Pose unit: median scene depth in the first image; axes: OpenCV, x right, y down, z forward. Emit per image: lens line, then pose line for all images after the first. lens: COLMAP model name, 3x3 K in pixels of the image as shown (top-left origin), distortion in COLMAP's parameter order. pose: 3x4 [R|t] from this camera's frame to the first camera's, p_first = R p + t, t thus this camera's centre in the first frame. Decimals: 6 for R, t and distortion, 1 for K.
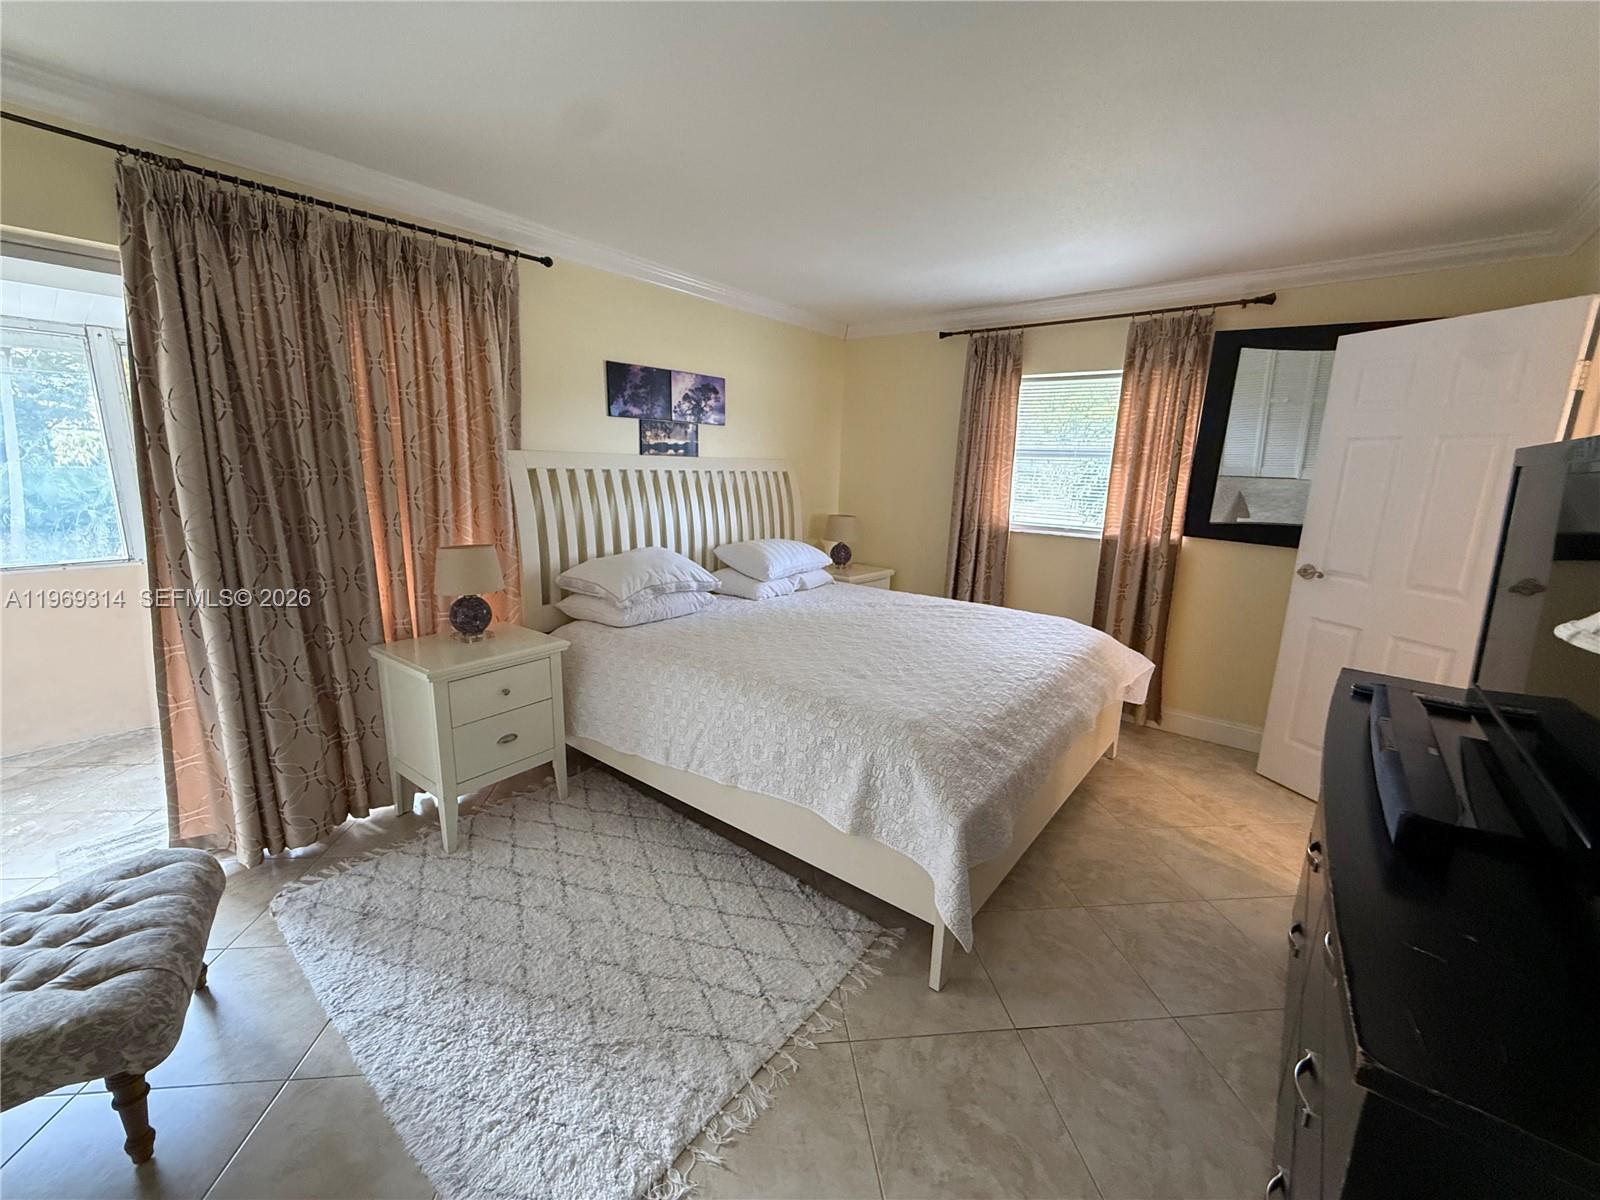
lens RADIAL K [[639.6, 0, 796.4], [0, 639.6, 603.1], [0, 0, 1]] dist [-0.000231, 0.000053]
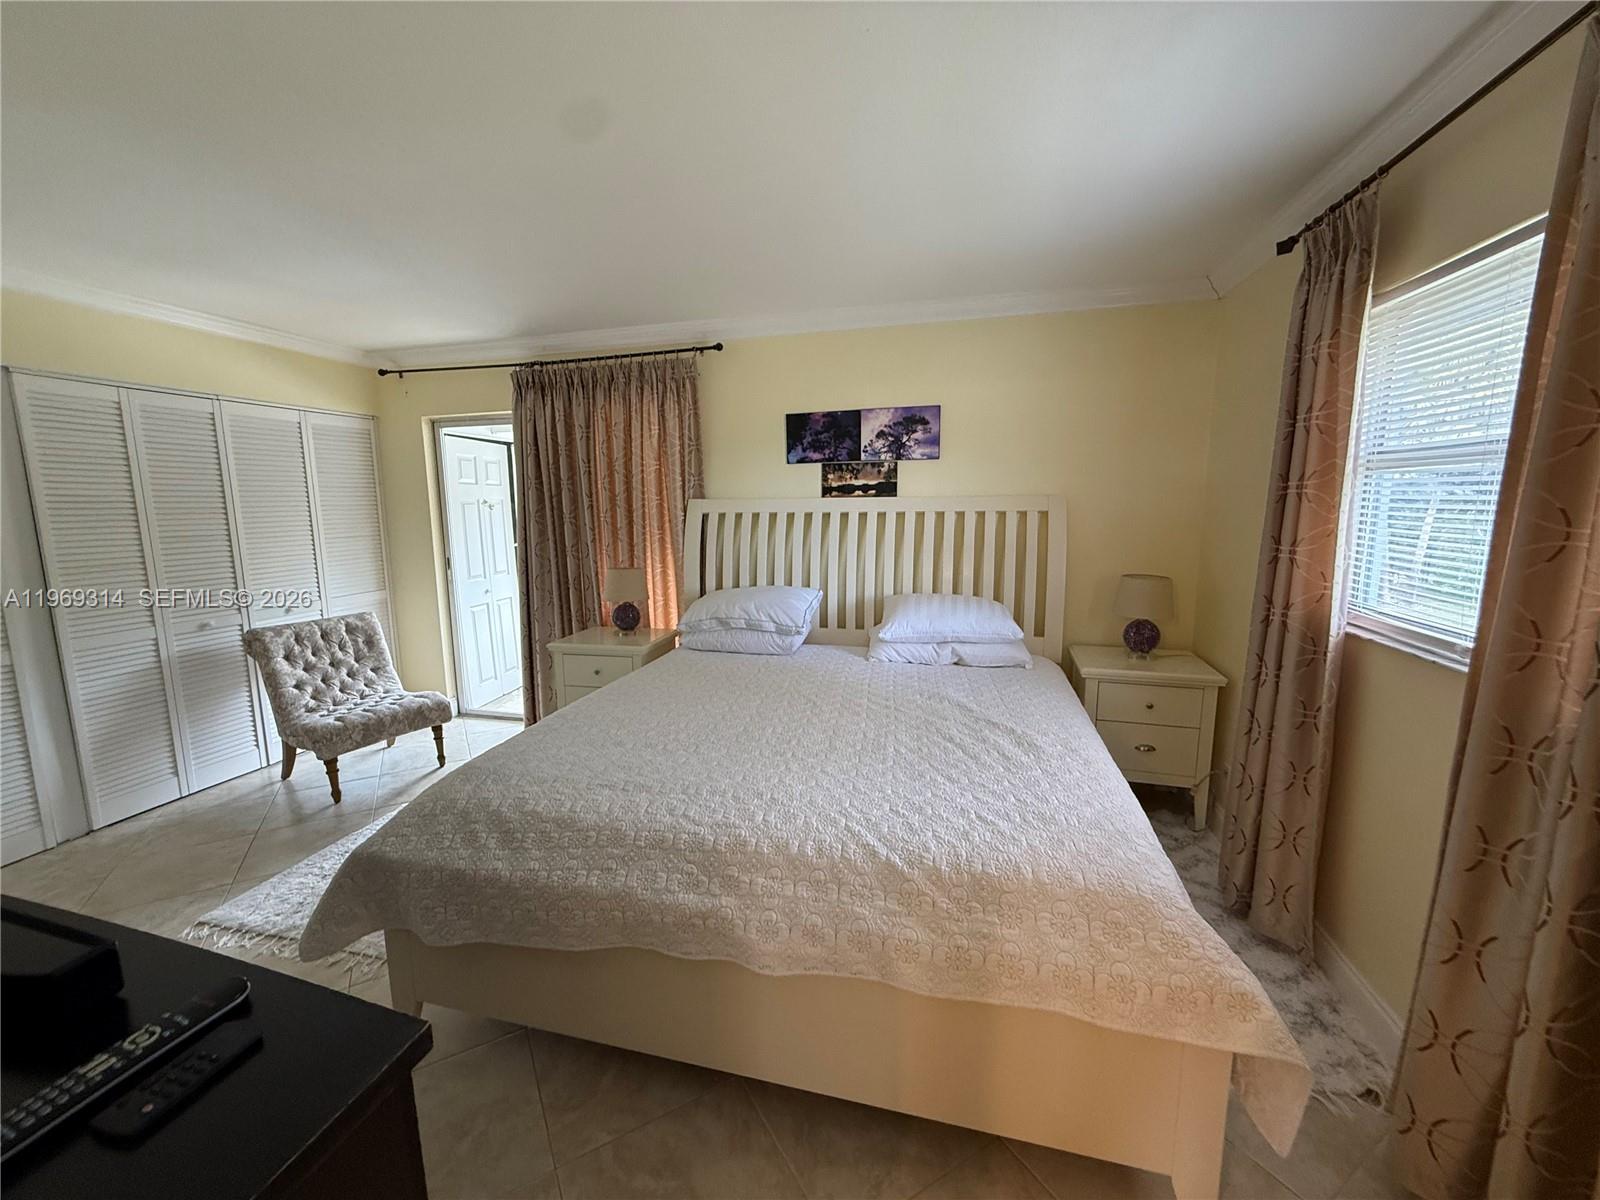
lens RADIAL K [[639.6, 0, 789.0], [0, 639.6, 602.0], [0, 0, 1]] dist [-0.000231, 0.000053]
pose [[0.406774, 0.116914, -0.906016, 0.665871], [-0.171340, 0.983940, 0.050043, -0.106701], [0.897317, 0.134881, 0.420274, 0.530381]]
